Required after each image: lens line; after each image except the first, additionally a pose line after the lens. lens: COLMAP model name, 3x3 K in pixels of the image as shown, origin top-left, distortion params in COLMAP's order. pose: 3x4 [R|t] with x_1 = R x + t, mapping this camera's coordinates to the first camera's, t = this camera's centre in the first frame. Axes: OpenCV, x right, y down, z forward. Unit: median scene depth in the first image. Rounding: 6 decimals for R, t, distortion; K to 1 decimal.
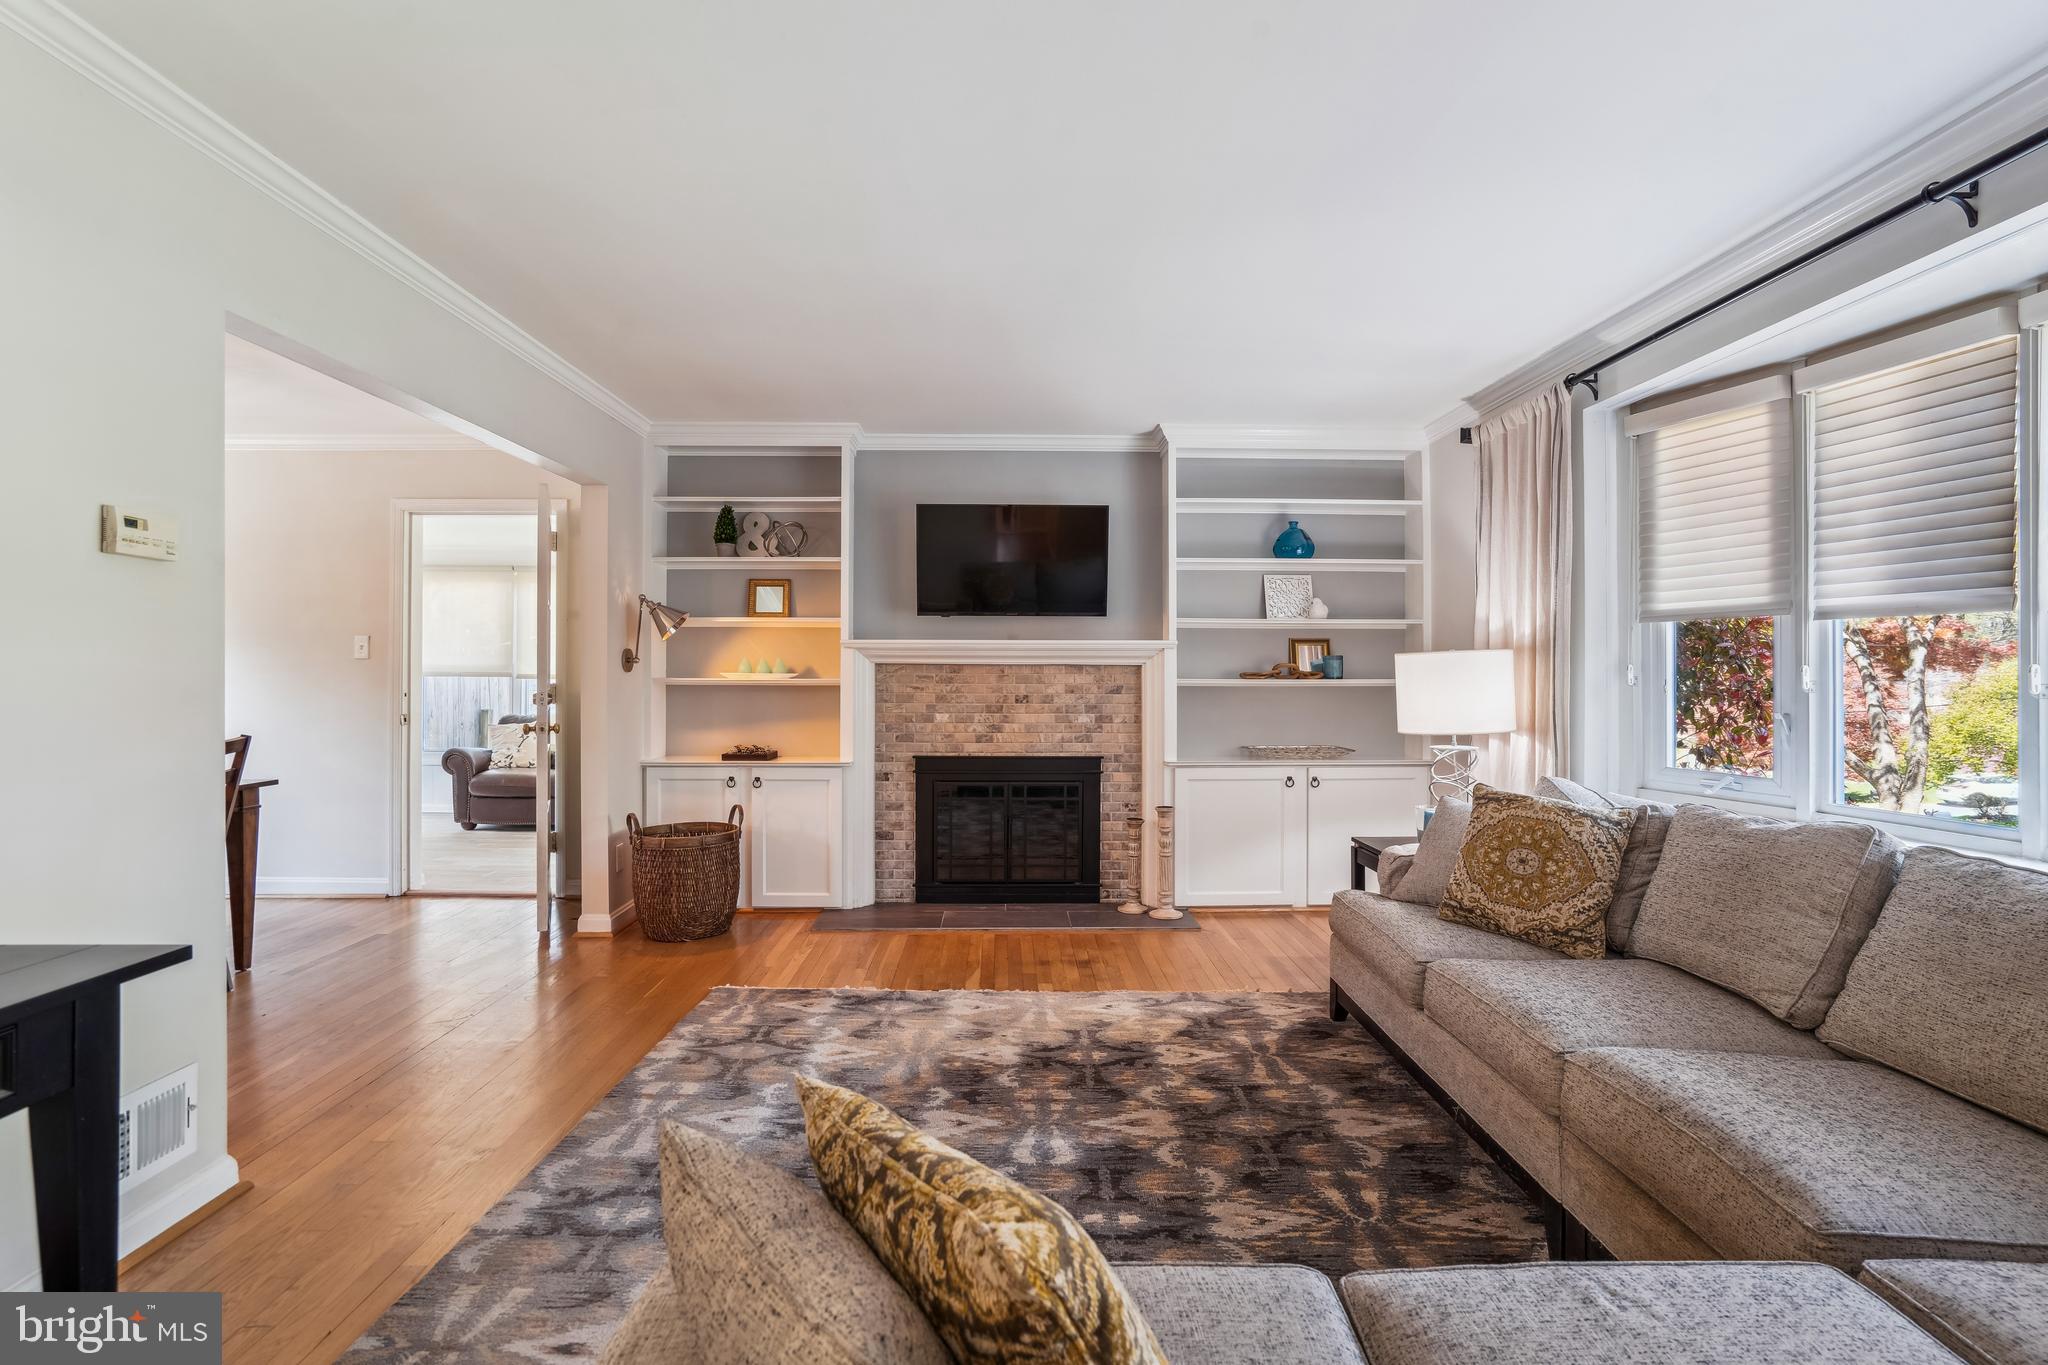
lens RADIAL K [[951.1, 0, 1015.8], [0, 951.1, 663.0], [0, 0, 1]] dist [-0.047231, 0.030615]
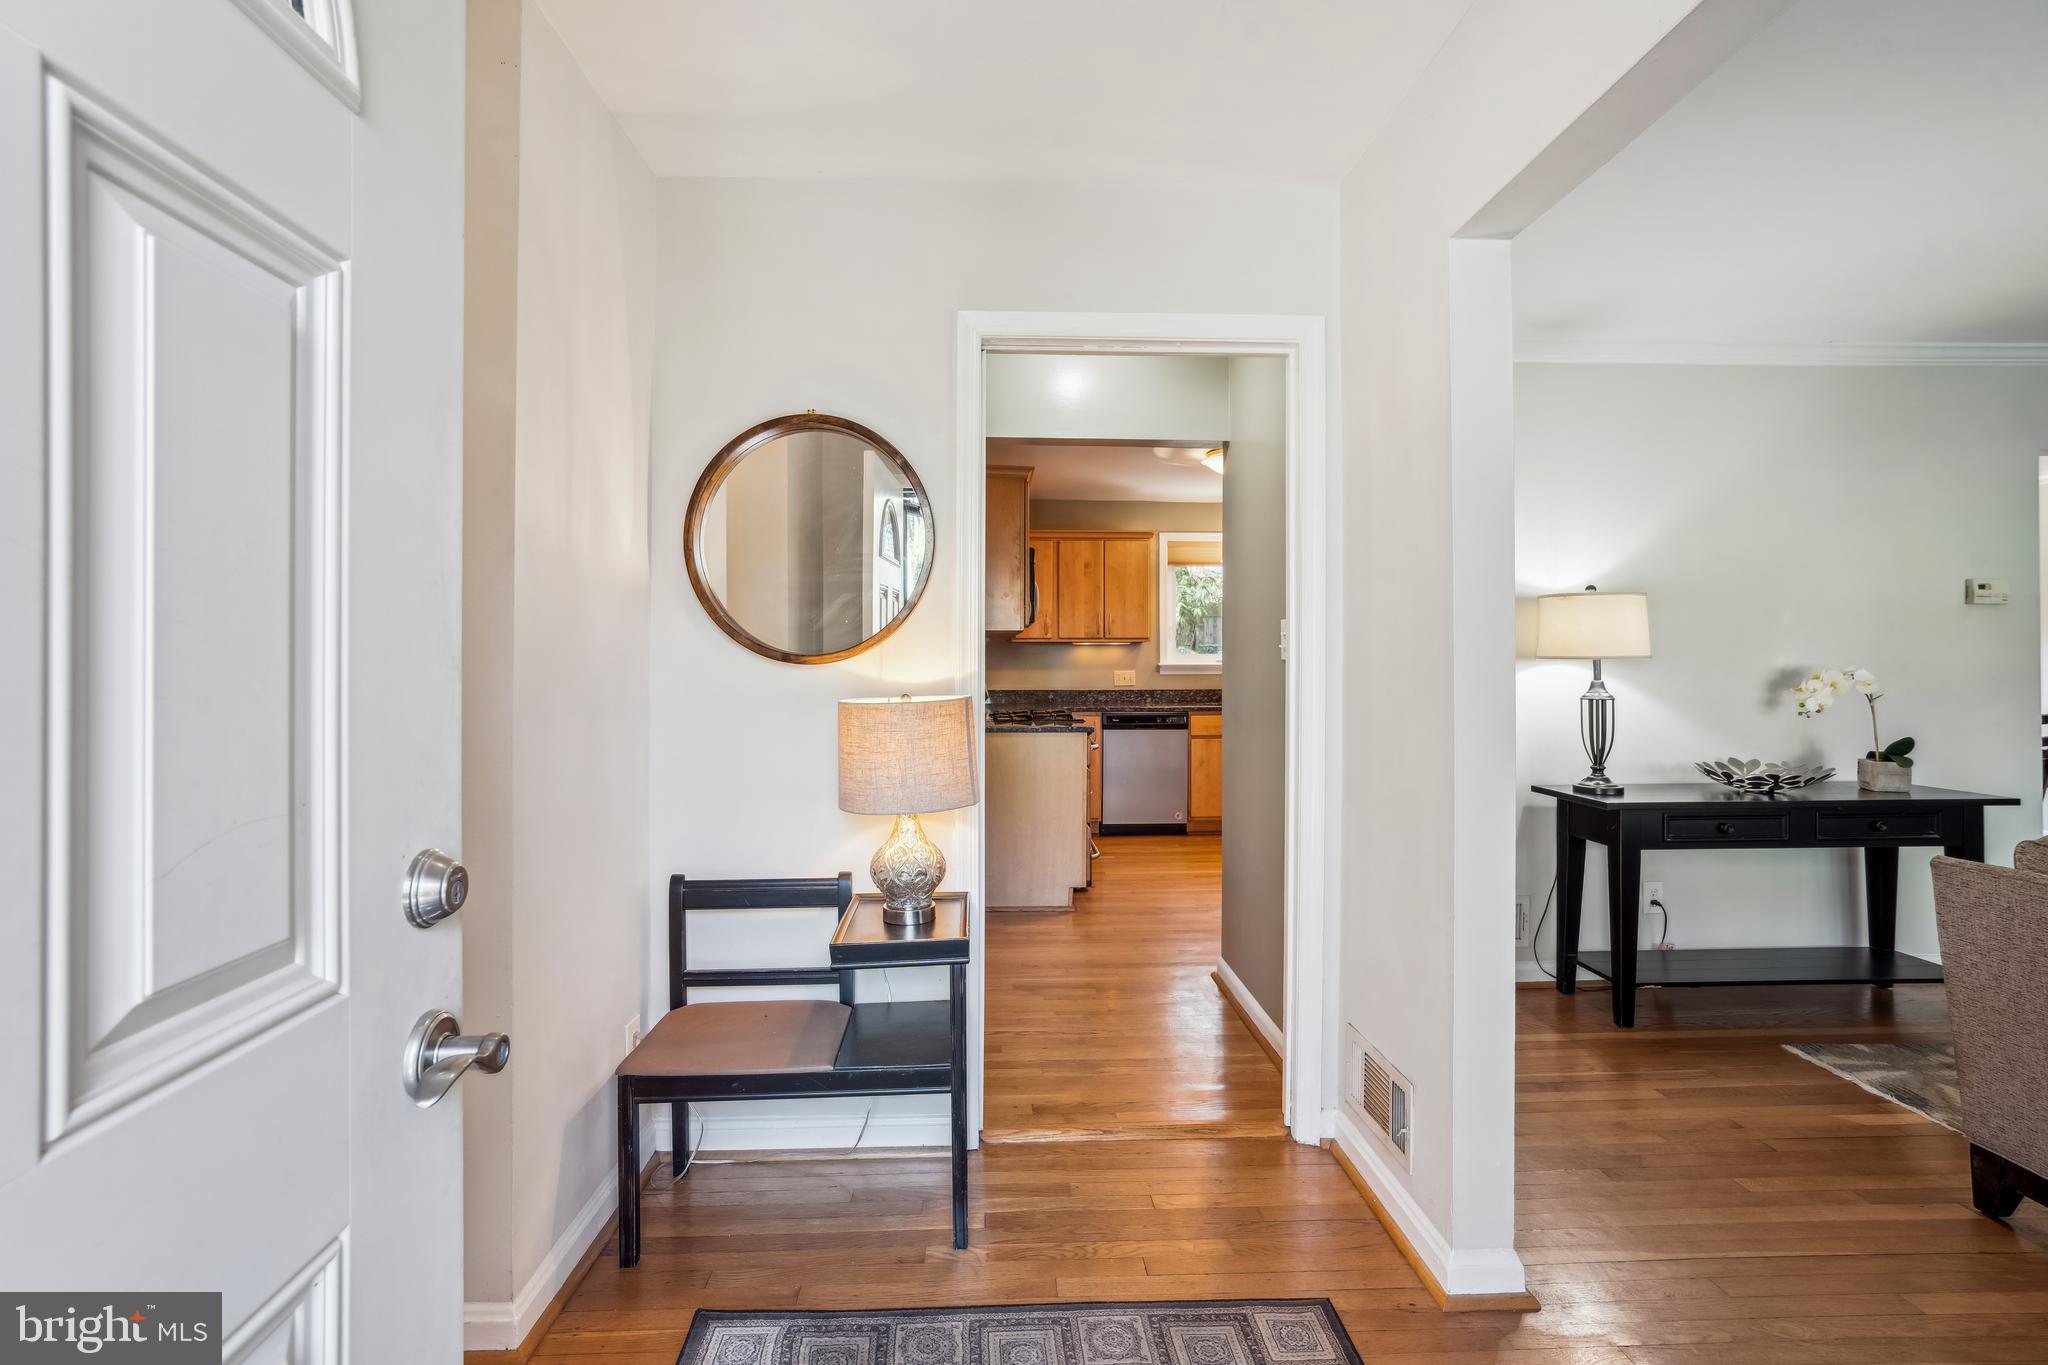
lens RADIAL K [[935.6, 0, 1024.0], [0, 935.6, 682.5], [0, 0, 1]] dist [-0.042741, 0.025305]
pose [[0.031539, 0.016001, -0.999374, 0.339041], [0.012251, 0.999791, 0.016395, -0.004612], [0.999427, -0.012761, 0.031336, -0.395943]]
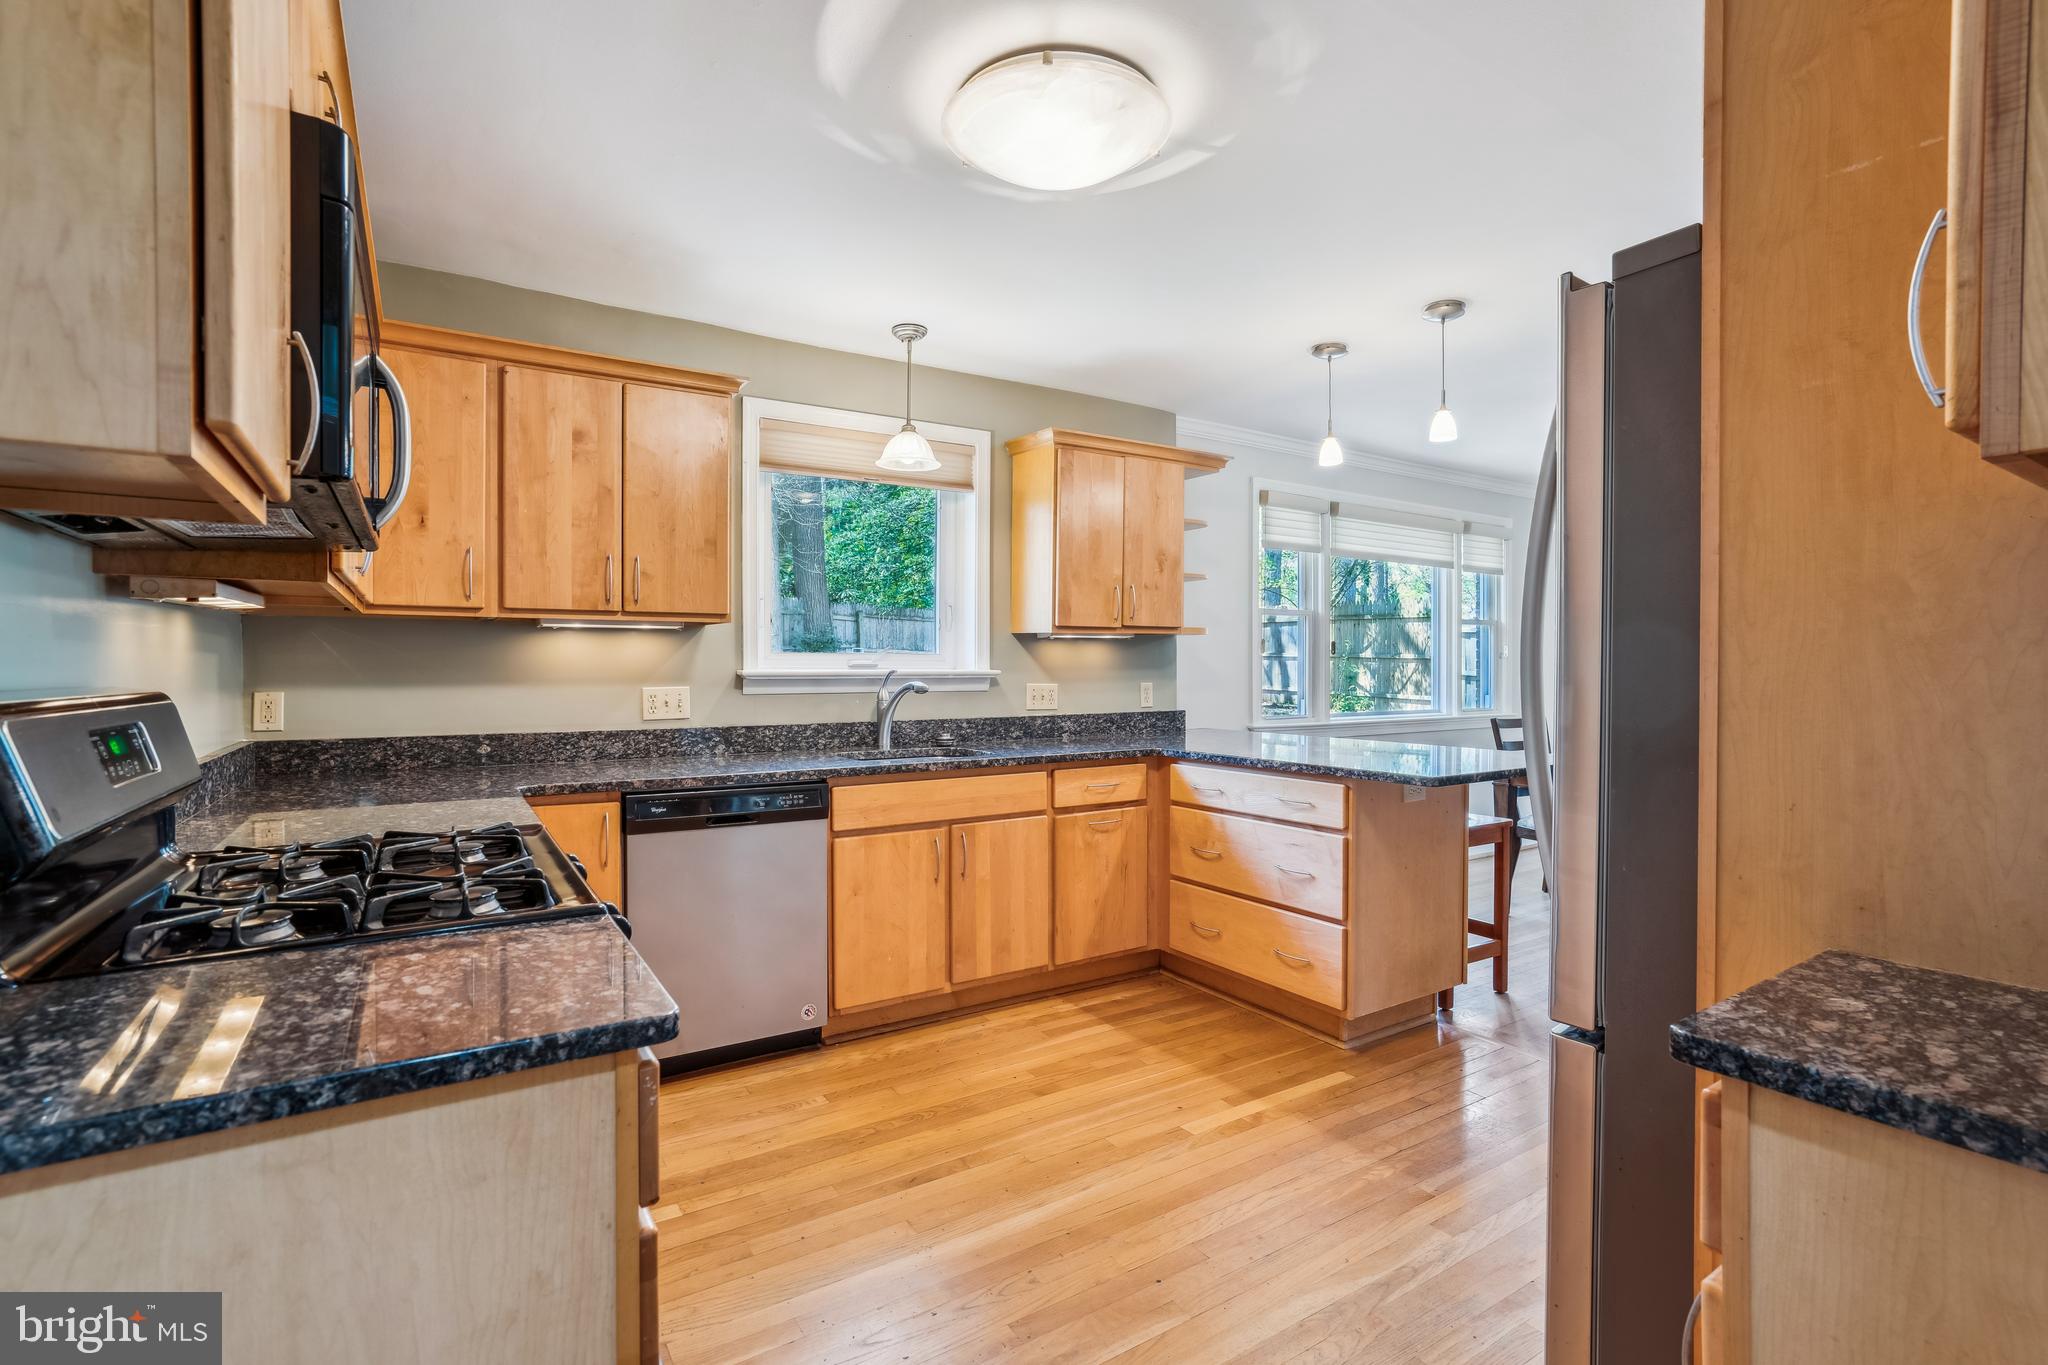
lens RADIAL K [[948.0, 0, 1010.0], [0, 948.0, 687.5], [0, 0, 1]] dist [-0.043120, 0.000008]
pose [[0.522820, 0.011463, -0.852366, -0.423847], [0.012779, 0.999692, 0.021282, -0.007847], [0.852347, -0.022019, 0.522513, -0.334211]]
